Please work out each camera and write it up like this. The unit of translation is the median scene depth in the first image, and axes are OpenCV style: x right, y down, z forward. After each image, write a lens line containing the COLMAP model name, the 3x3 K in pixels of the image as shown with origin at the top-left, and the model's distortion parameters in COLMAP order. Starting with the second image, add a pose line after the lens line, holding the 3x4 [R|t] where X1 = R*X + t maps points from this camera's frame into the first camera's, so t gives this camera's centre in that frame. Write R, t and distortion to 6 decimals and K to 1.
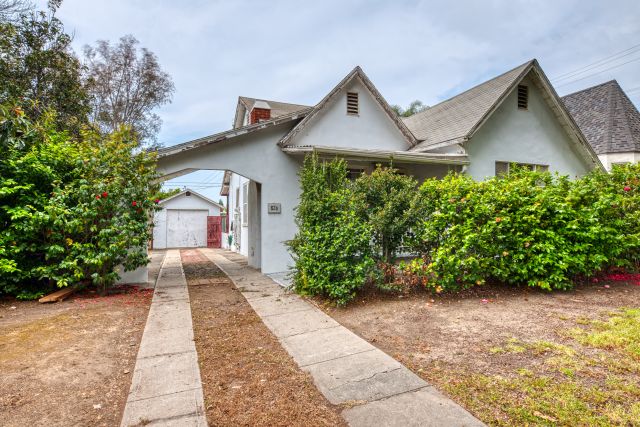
lens RADIAL K [[388.0, 0, 319.8], [0, 388.0, 213.6], [0, 0, 1]] dist [0.001703, 0.000256]
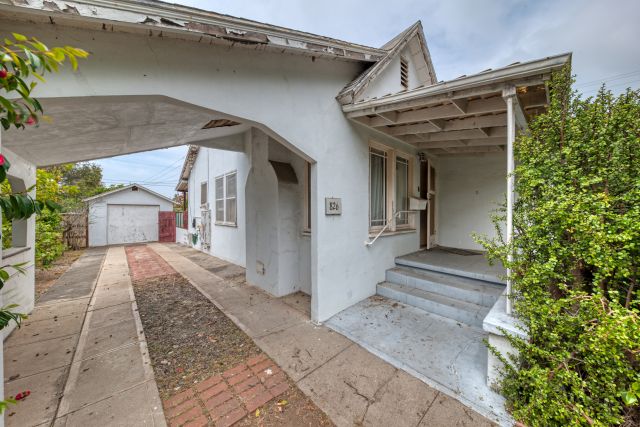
lens RADIAL K [[220.7, 0, 320.7], [0, 220.7, 214.4], [0, 0, 1]] dist [0.000222, -0.000060]
pose [[0.926380, -0.001371, 0.376588, -0.124544], [-0.009246, 0.999609, 0.026384, -0.004975], [-0.376477, -0.027924, 0.926005, 0.333183]]
